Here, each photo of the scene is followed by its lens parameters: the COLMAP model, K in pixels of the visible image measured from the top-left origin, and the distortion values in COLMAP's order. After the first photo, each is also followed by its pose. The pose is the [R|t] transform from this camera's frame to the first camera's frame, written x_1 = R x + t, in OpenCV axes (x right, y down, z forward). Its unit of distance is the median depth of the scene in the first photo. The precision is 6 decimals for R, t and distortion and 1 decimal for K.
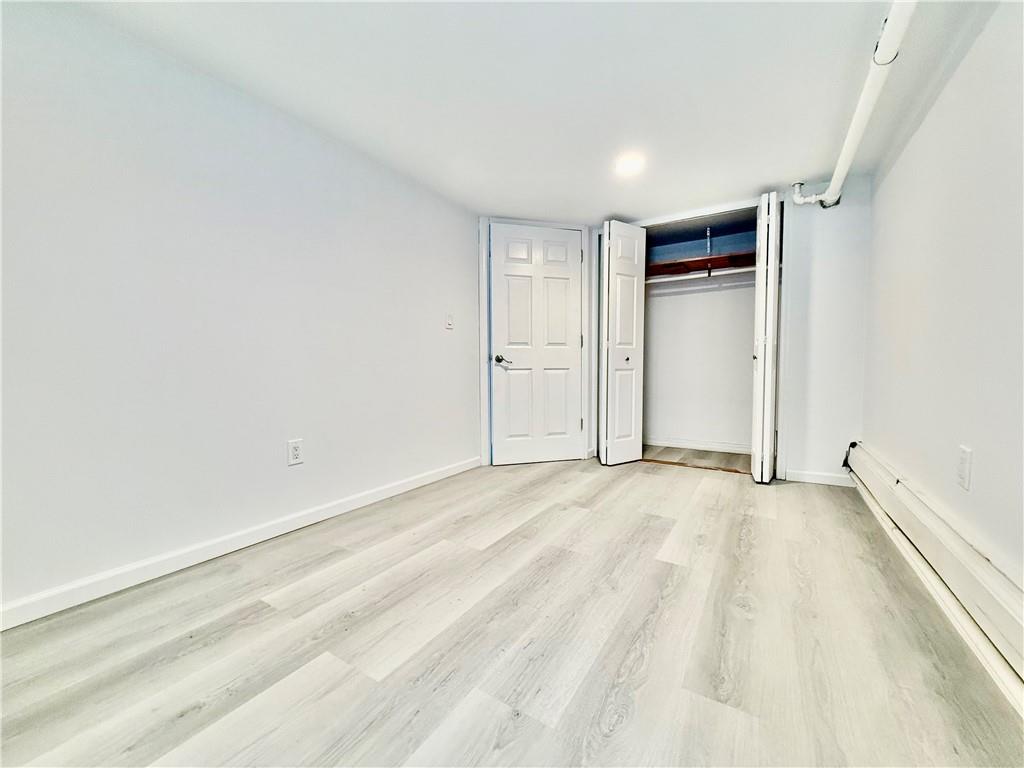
lens RADIAL K [[409.9, 0, 511.8], [0, 409.9, 385.2], [0, 0, 1]] dist [0.000245, 0.000001]
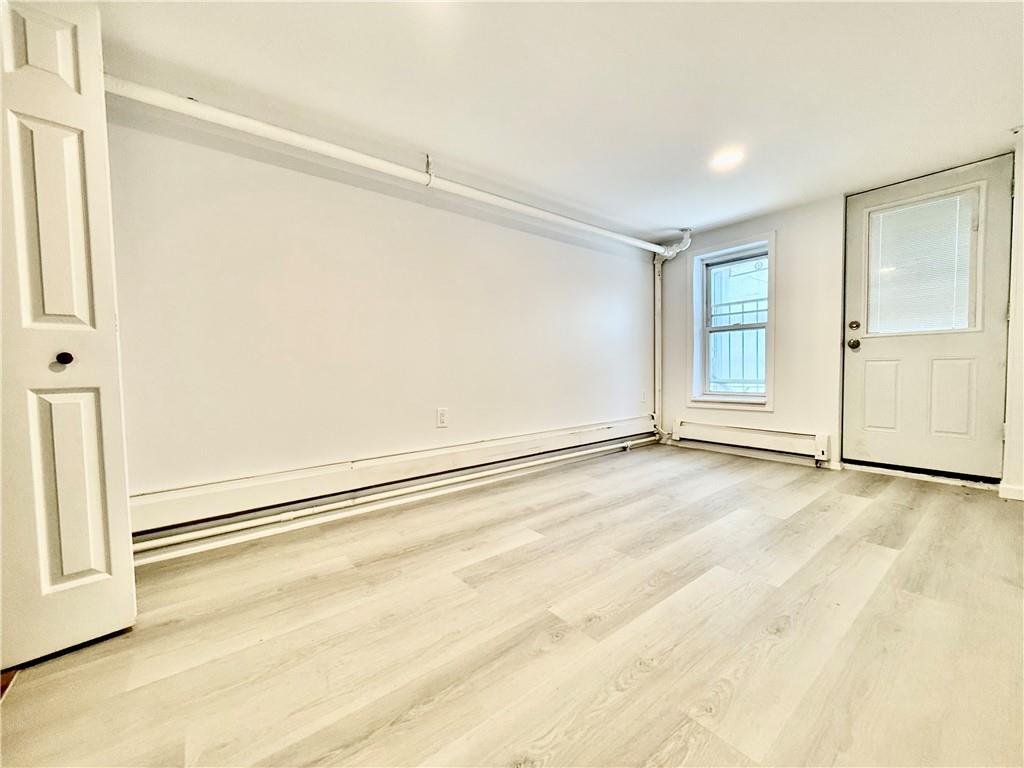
lens RADIAL K [[409.9, 0, 511.6], [0, 409.9, 386.0], [0, 0, 1]] dist [0.000245, 0.000001]
pose [[-0.943448, 0.009201, 0.331393, 0.051313], [0.040295, 0.995386, 0.087081, -0.089411], [-0.329062, 0.095510, -0.939466, 1.914430]]
